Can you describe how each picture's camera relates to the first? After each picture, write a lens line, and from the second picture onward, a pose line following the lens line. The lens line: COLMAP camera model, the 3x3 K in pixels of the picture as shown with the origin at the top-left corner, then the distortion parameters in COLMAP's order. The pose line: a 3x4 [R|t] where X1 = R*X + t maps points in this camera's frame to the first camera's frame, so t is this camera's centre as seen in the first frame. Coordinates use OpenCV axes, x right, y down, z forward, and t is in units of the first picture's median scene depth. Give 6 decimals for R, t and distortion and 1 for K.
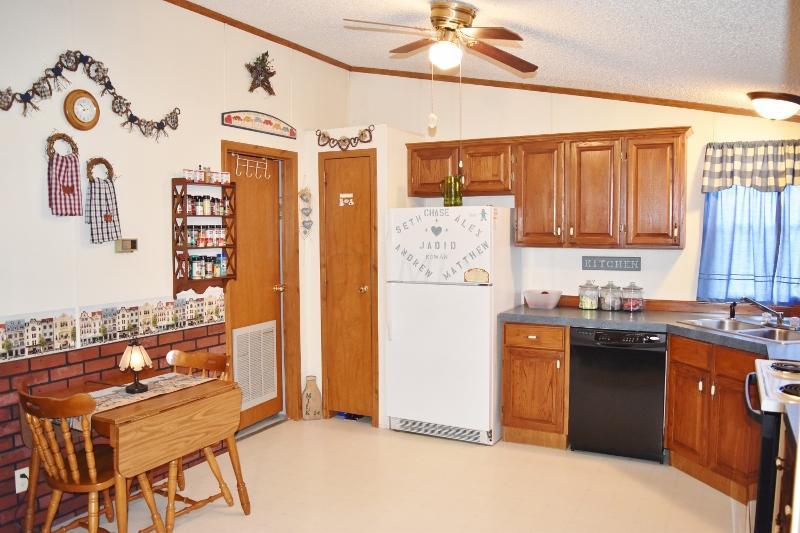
lens RADIAL K [[627.0, 0, 398.5], [0, 627.0, 262.3], [0, 0, 1]] dist [-0.095501, 0.018039]
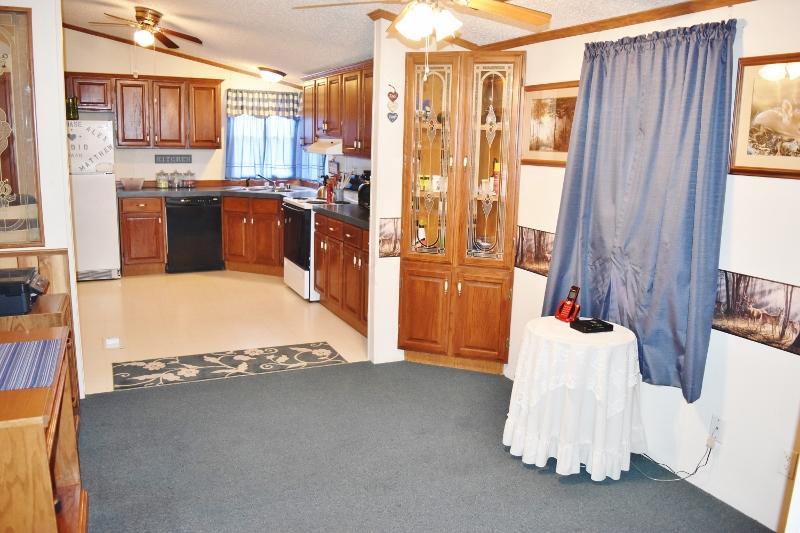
lens RADIAL K [[627.0, 0, 399.4], [0, 627.0, 263.0], [0, 0, 1]] dist [-0.095501, 0.018039]
pose [[0.590533, -0.133876, 0.795832, -0.684062], [0.013722, 0.987667, 0.155964, 0.029014], [-0.806897, -0.081182, 0.585087, -0.474964]]
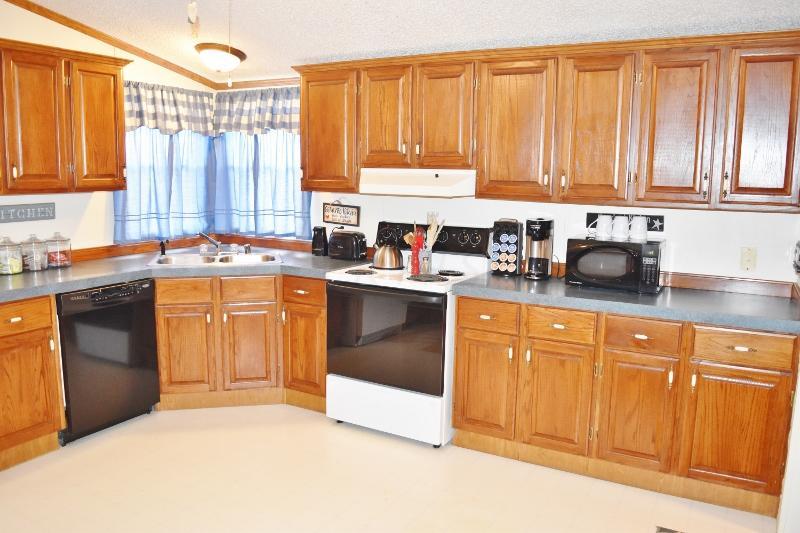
lens RADIAL K [[627.0, 0, 399.4], [0, 627.0, 263.9], [0, 0, 1]] dist [-0.095501, 0.018039]
pose [[0.023501, -0.143323, 0.989397, -0.470559], [0.038248, 0.989074, 0.142368, -0.028064], [-0.998992, 0.034497, 0.028727, 0.542647]]
